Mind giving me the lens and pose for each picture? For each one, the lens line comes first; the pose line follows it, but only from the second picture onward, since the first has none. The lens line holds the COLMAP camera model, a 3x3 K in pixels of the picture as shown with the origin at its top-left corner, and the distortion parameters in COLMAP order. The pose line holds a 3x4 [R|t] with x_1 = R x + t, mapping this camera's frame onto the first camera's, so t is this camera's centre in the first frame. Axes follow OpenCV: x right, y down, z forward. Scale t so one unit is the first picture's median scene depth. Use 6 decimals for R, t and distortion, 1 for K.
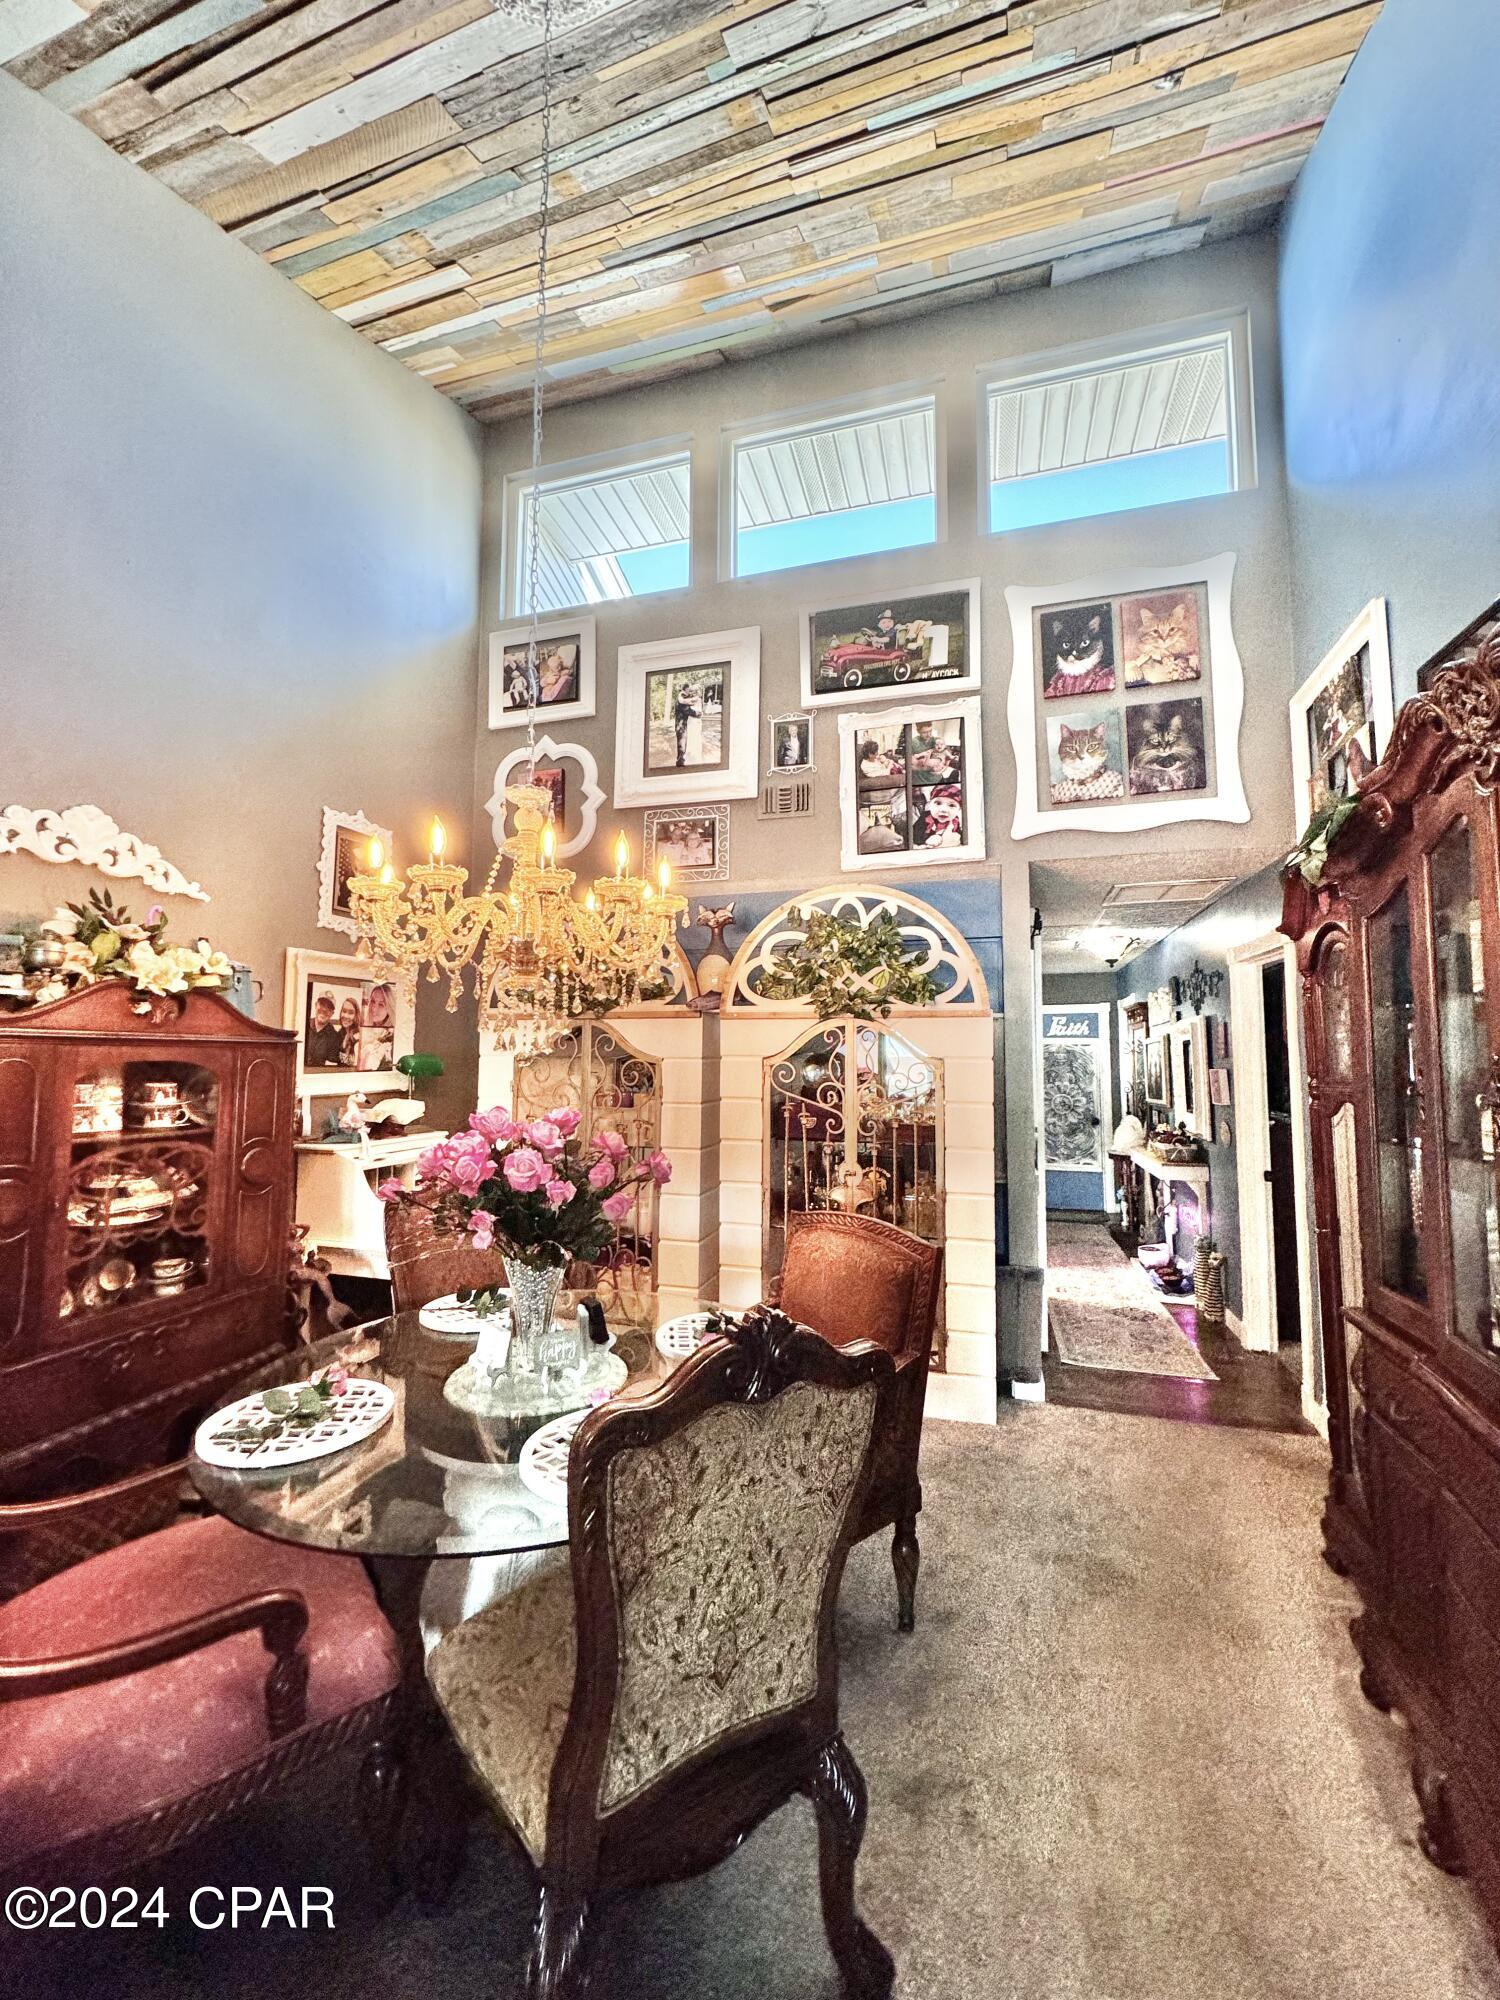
lens RADIAL K [[791.8, 0, 753.5], [0, 791.8, 1000.4], [0, 0, 1]] dist [-0.004361, 0.000572]
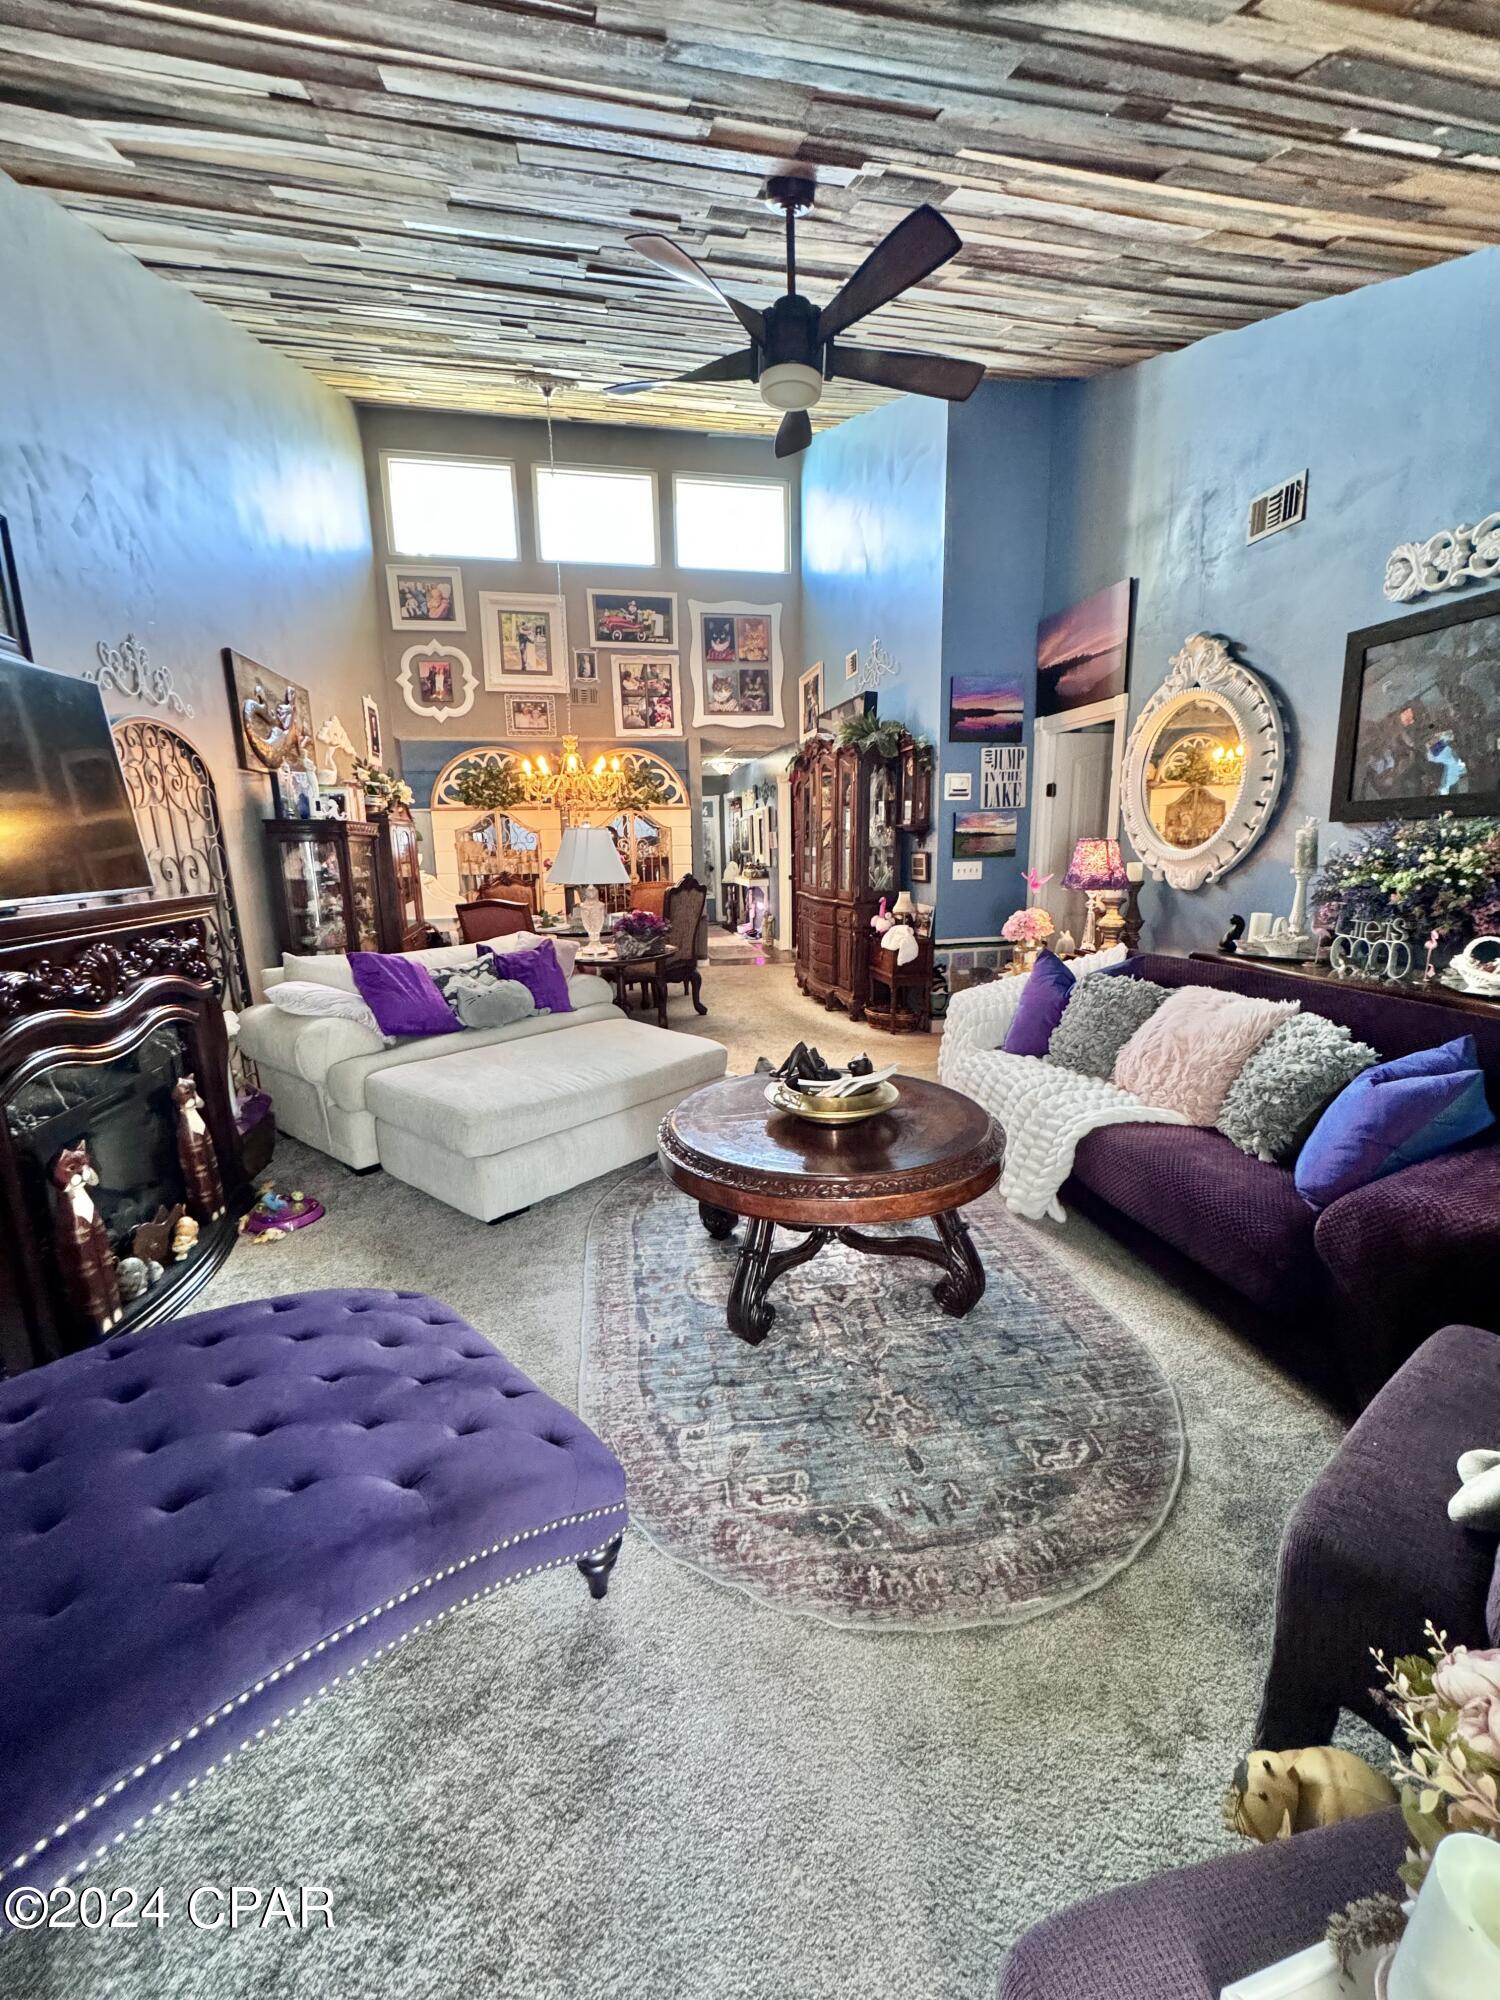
lens RADIAL K [[791.8, 0, 753.5], [0, 791.8, 1000.4], [0, 0, 1]] dist [-0.004361, 0.000572]
pose [[0.881287, -0.115099, 0.458351, -0.587793], [-0.013080, 0.963575, 0.267118, -0.054337], [-0.472401, -0.241403, 0.847681, -1.073275]]
